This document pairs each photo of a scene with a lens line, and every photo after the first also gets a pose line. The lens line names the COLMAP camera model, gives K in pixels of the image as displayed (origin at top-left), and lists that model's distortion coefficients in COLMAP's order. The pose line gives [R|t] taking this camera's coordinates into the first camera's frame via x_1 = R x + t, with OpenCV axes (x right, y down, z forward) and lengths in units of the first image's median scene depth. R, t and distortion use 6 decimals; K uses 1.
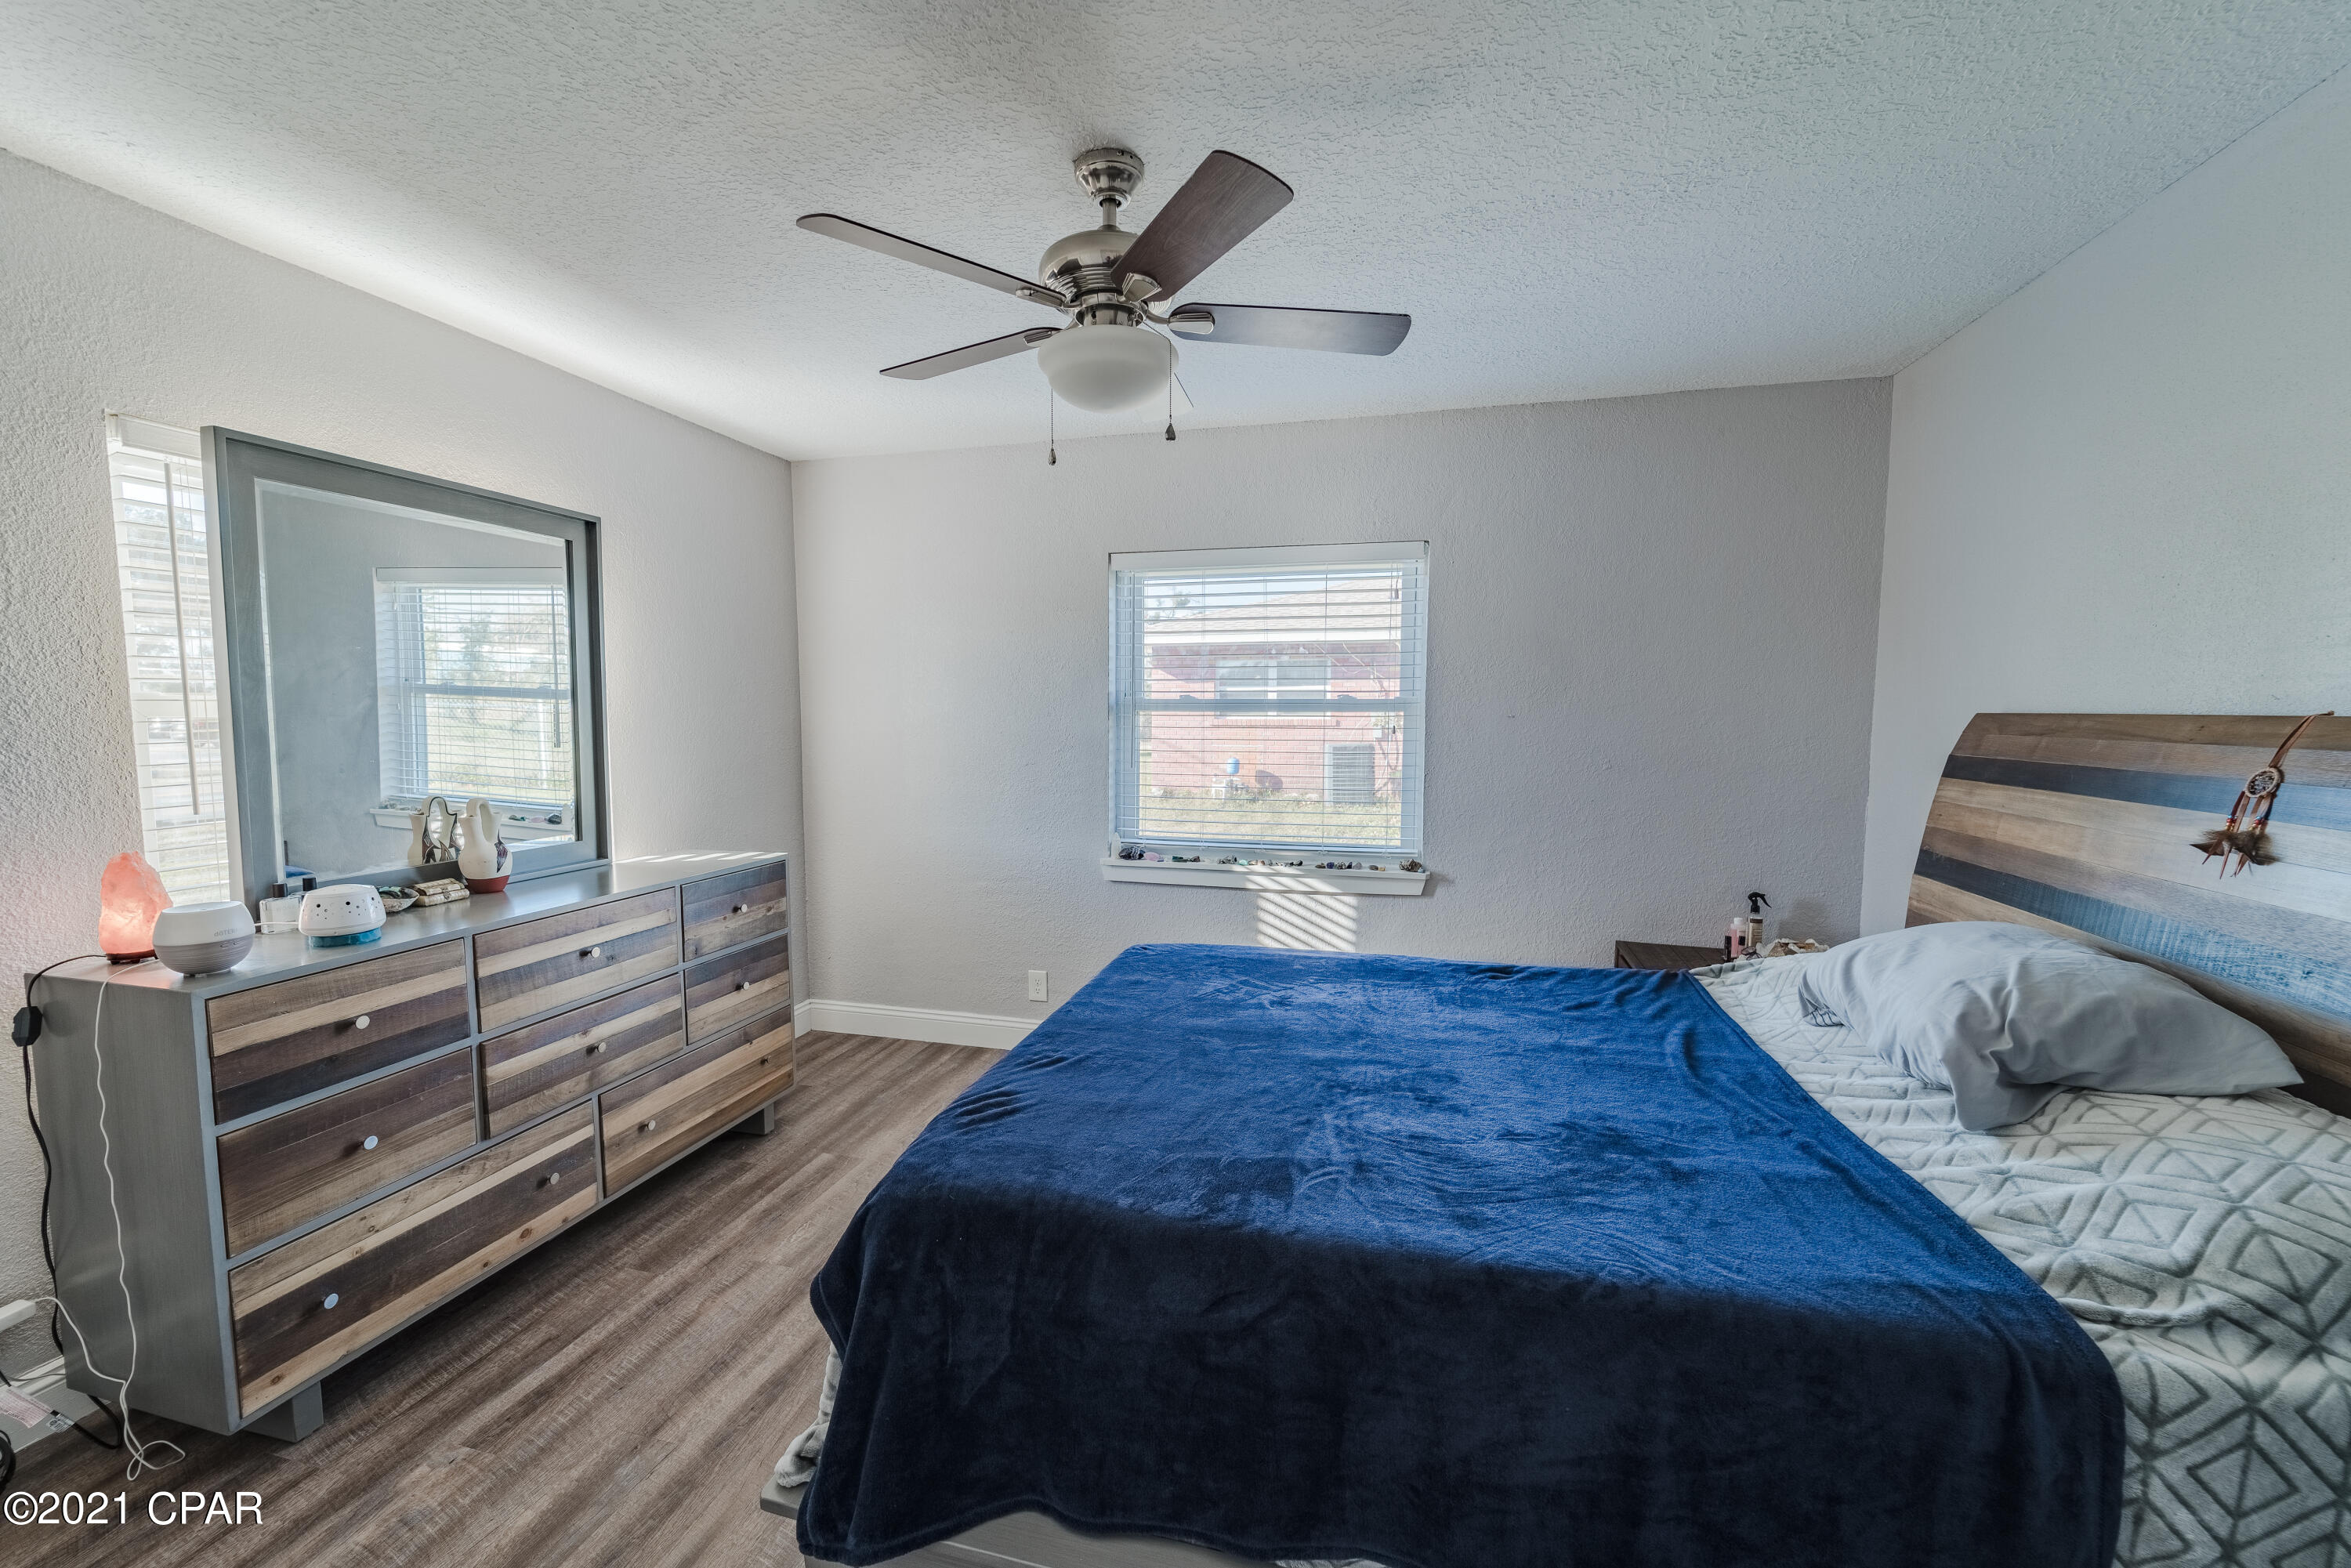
lens RADIAL K [[936.1, 0, 1175.4], [0, 936.1, 784.3], [0, 0, 1]] dist [-0.001222, -0.000861]
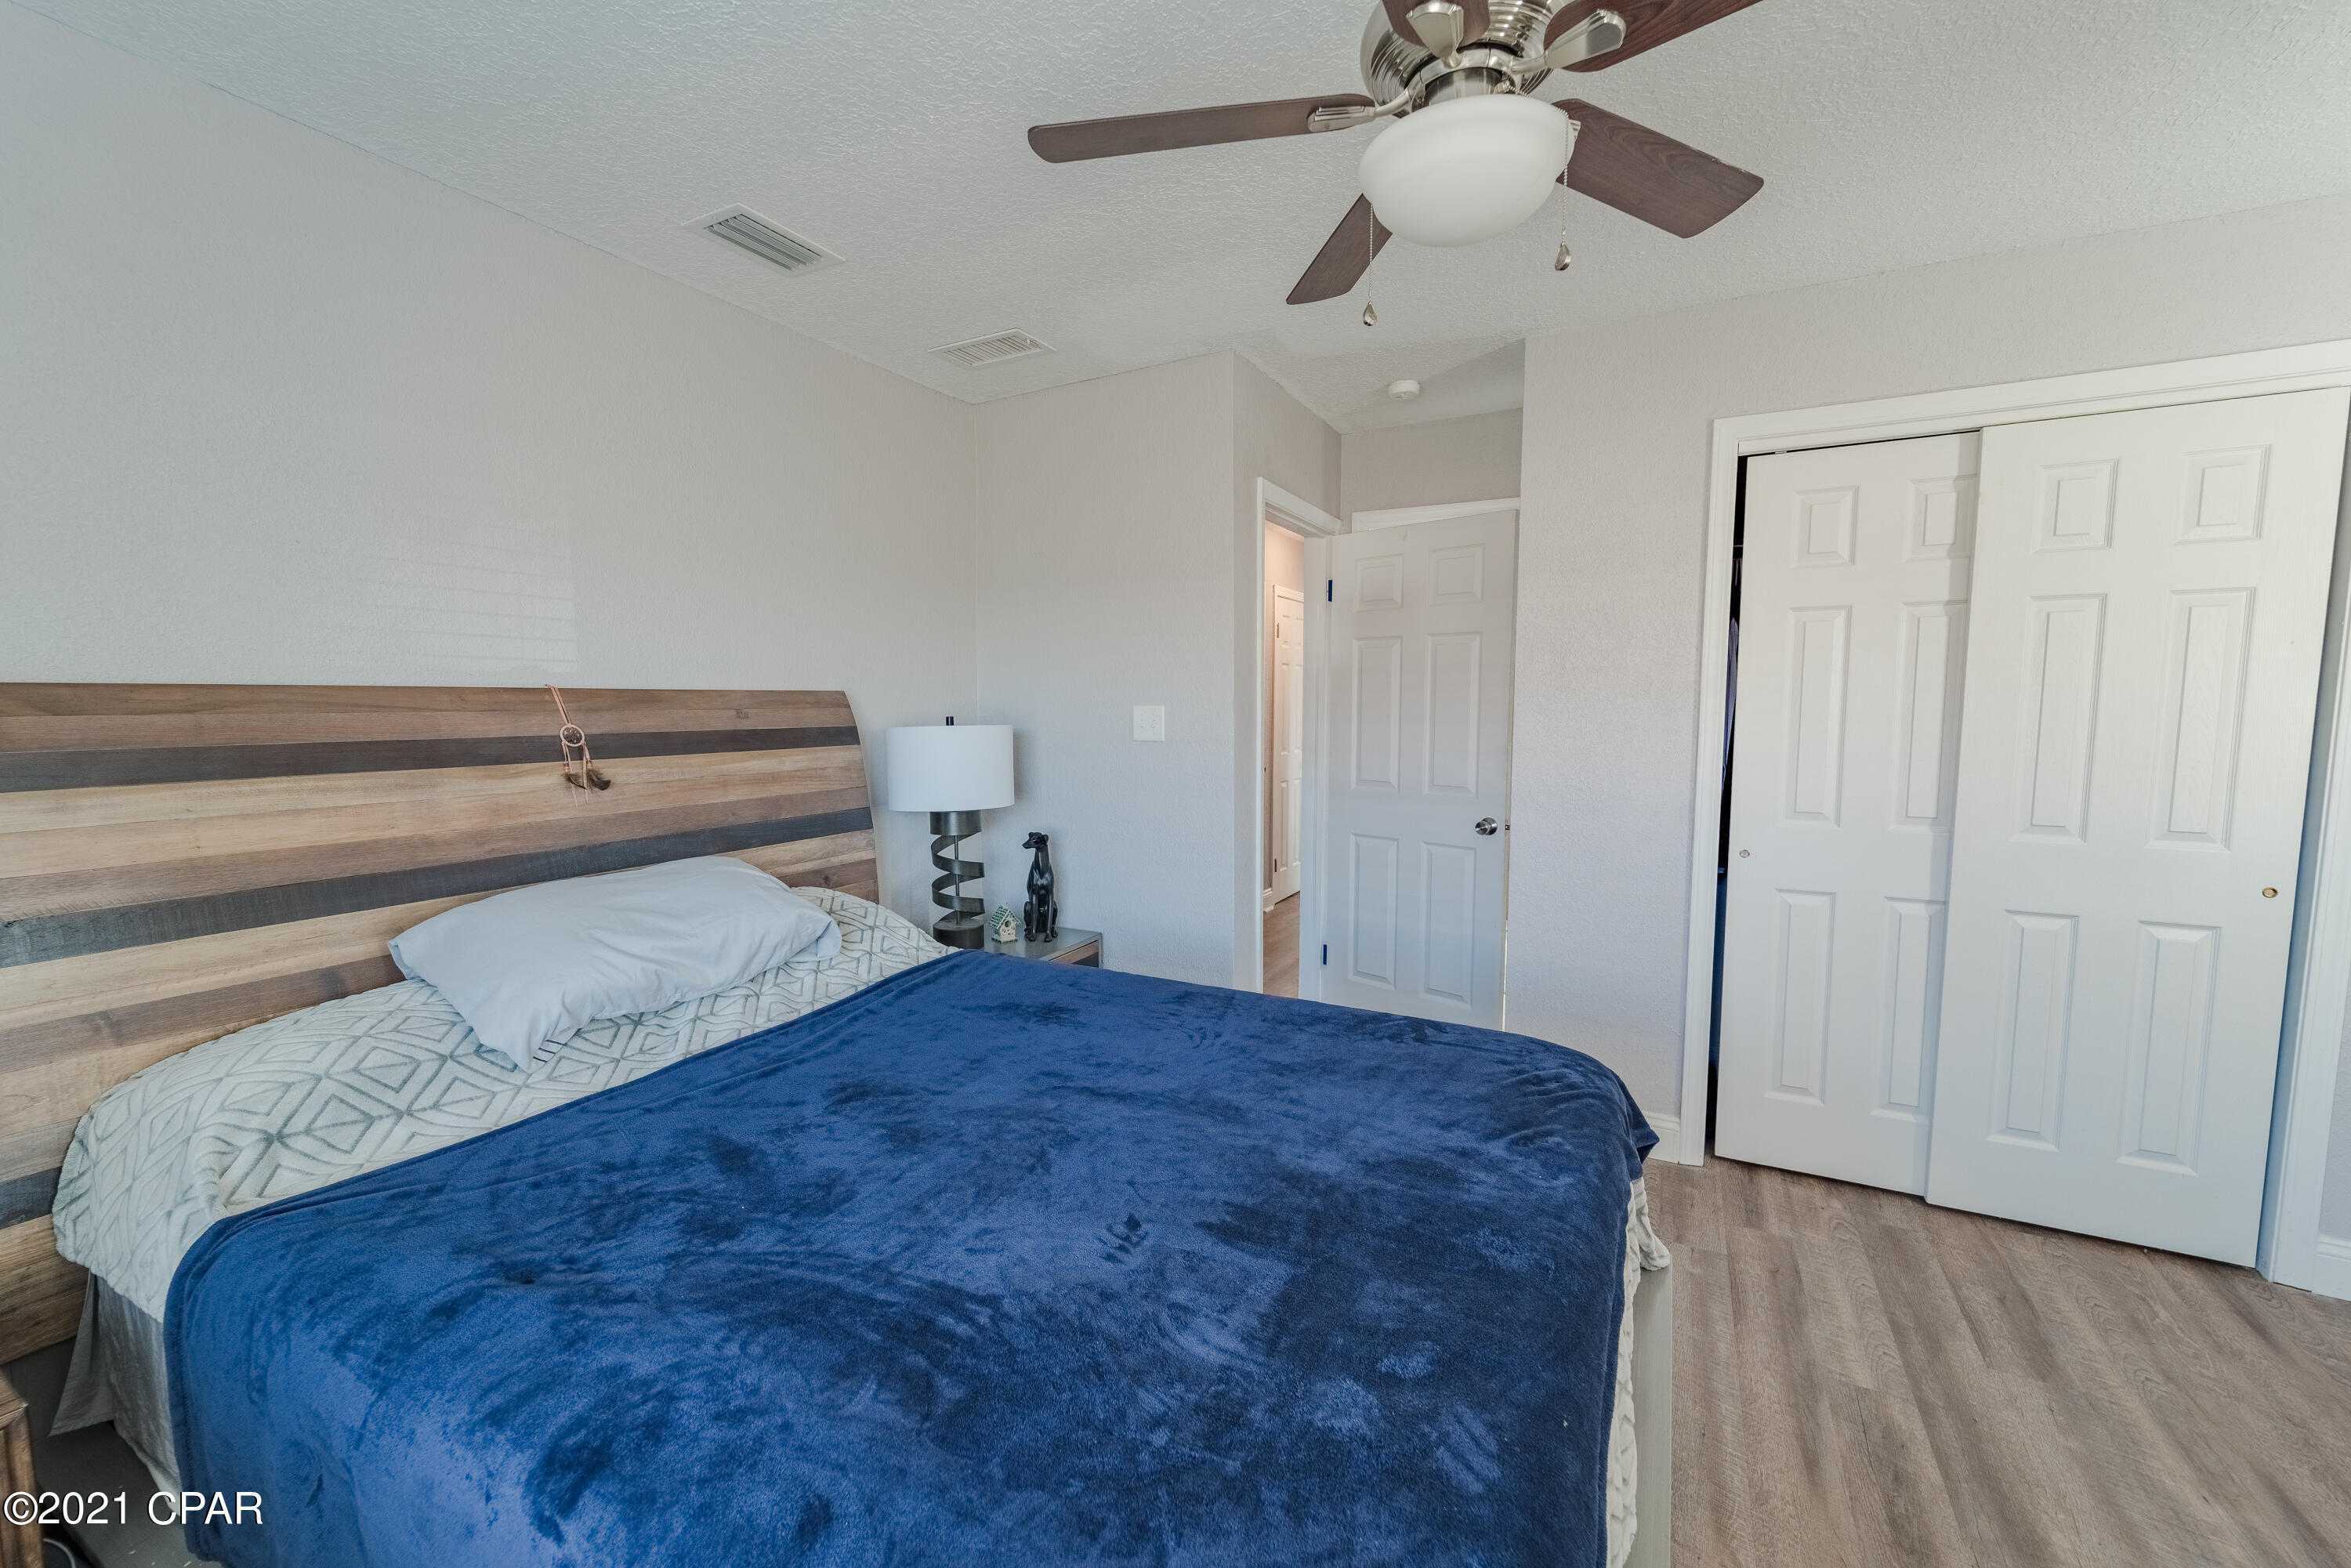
lens RADIAL K [[936.1, 0, 1171.7], [0, 936.1, 784.3], [0, 0, 1]] dist [-0.001222, -0.000861]
pose [[-0.970420, -0.026249, 0.239990, -0.036592], [0.013597, 0.986551, 0.162885, -0.106620], [-0.241038, 0.161330, -0.957013, 1.545613]]
